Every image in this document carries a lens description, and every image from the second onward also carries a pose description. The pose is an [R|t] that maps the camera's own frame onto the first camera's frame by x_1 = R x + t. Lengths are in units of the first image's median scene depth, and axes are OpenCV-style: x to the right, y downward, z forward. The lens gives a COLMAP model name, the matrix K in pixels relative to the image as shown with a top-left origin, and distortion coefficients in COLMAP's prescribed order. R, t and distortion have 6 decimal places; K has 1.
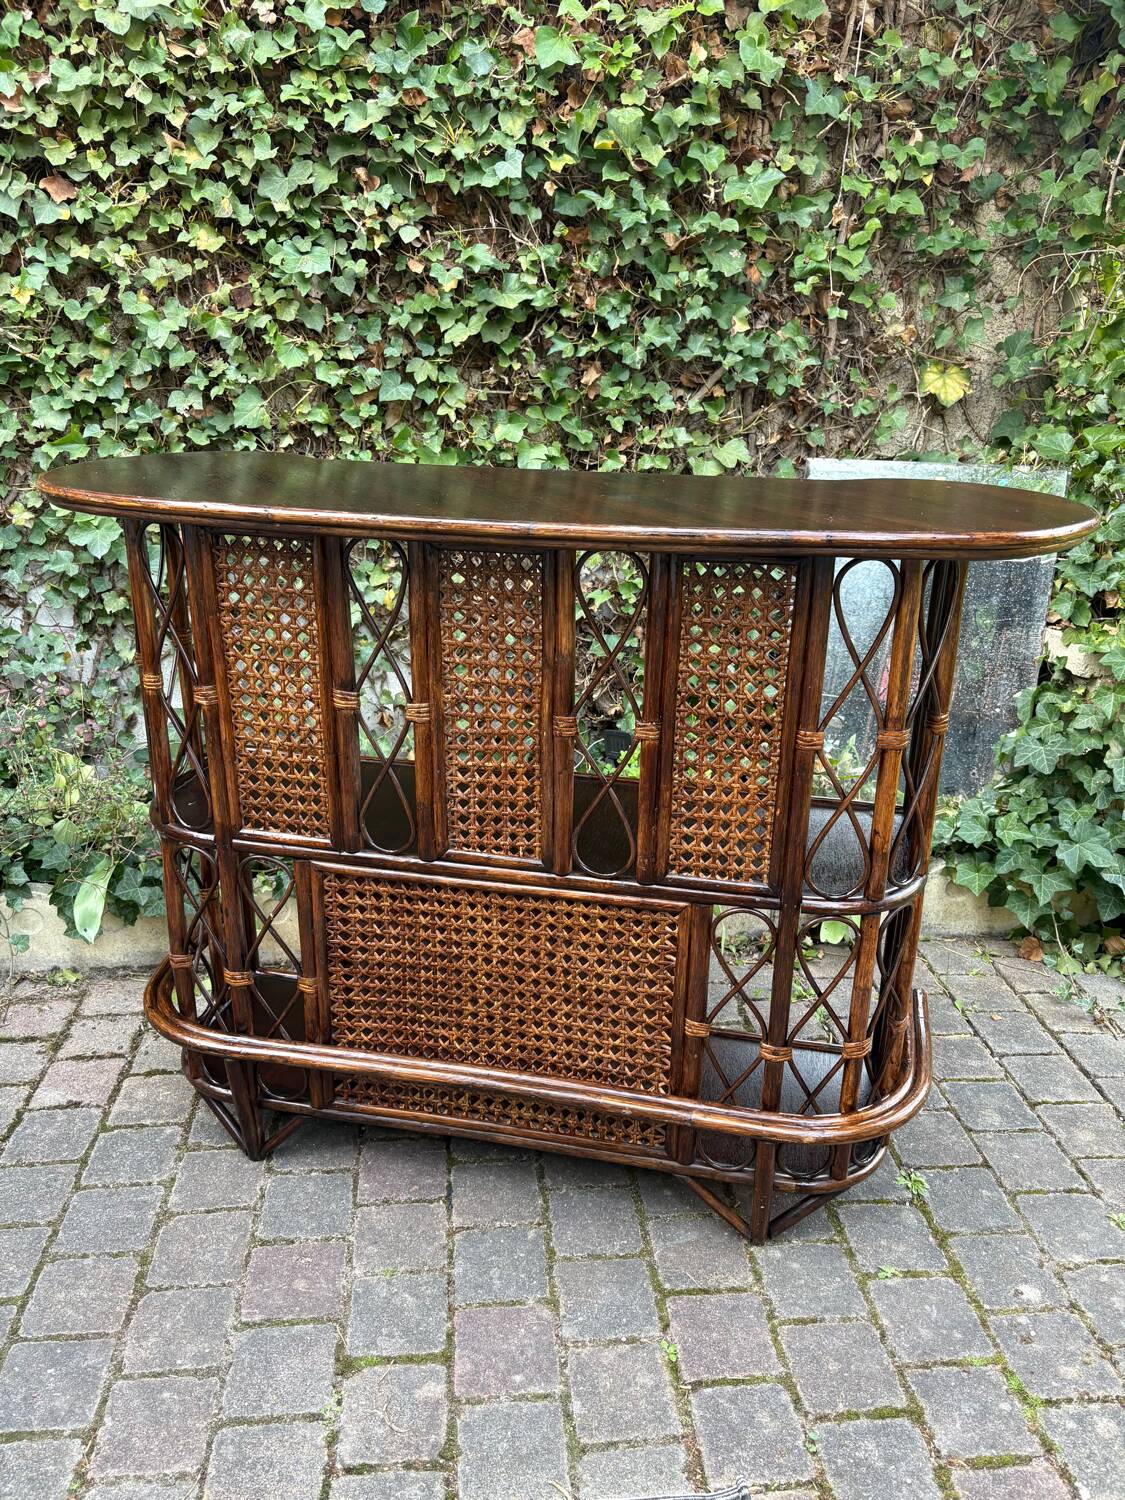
lens RADIAL K [[1150.3, 0, 565.1], [0, 1150.3, 753.6], [0, 0, 1]] dist [0.073546, -0.060990]
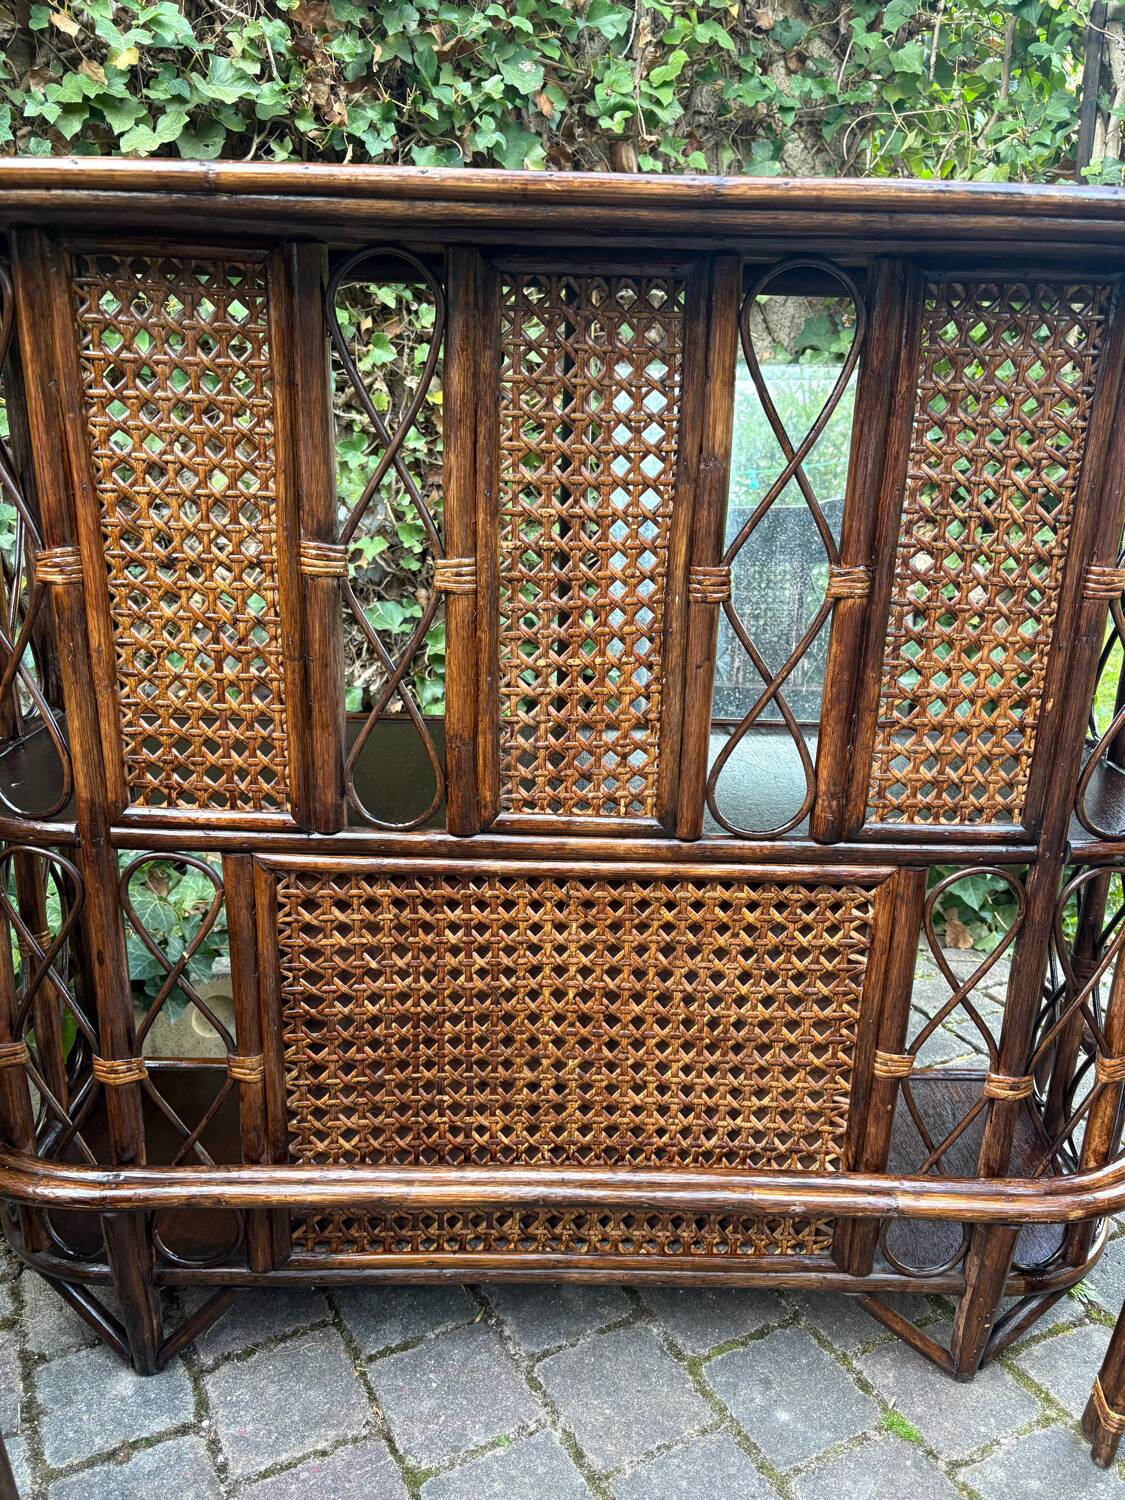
lens RADIAL K [[1139.8, 0, 565.7], [0, 1139.8, 751.0], [0, 0, 1]] dist [0.022181, -0.032636]
pose [[0.974016, -0.055999, 0.219446, -0.191046], [0.066688, 0.996906, -0.041600, 0.075620], [-0.216438, 0.055154, 0.974737, 0.398251]]
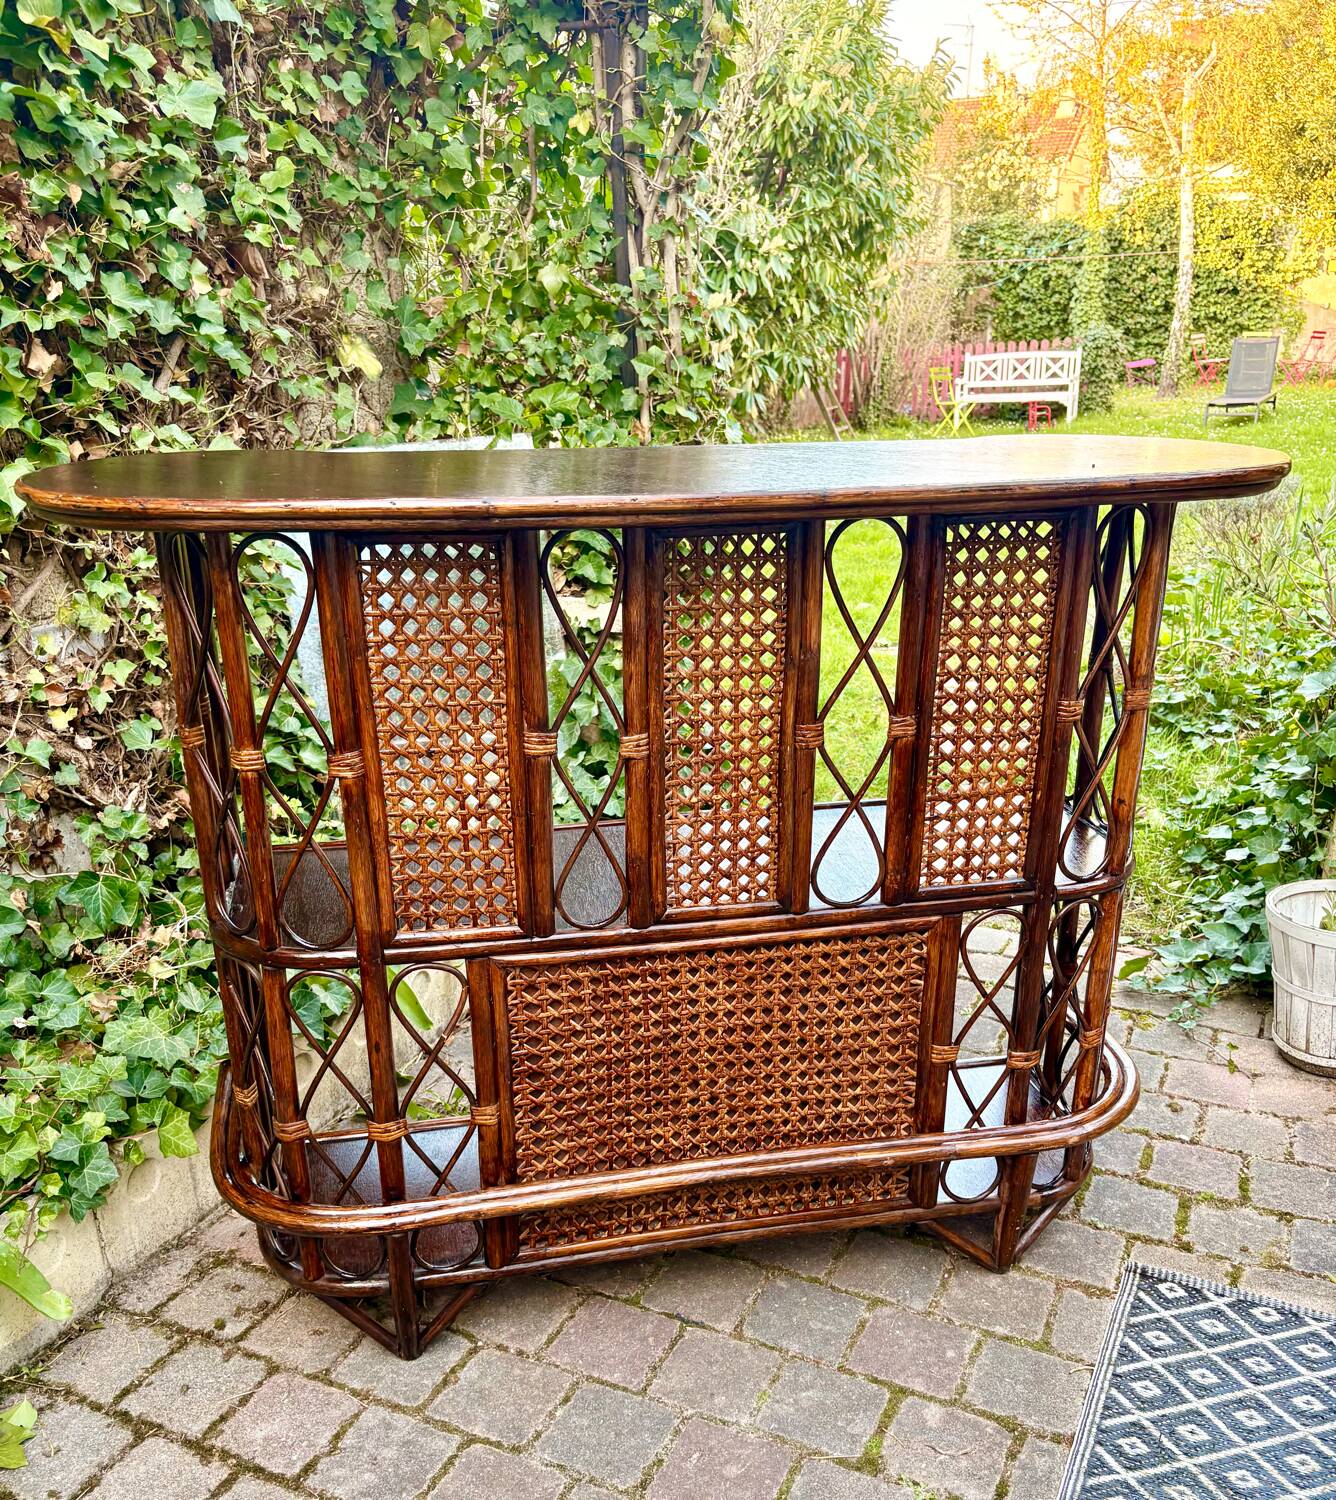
lens RADIAL K [[1342.6, 0, 671.9], [0, 1342.6, 896.3], [0, 0, 1]] dist [0.083805, -0.098034]
pose [[0.913789, -0.177112, 0.365542, -0.438414], [0.159706, 0.984111, 0.077584, -0.000149], [-0.373475, -0.012516, 0.927556, 0.096412]]
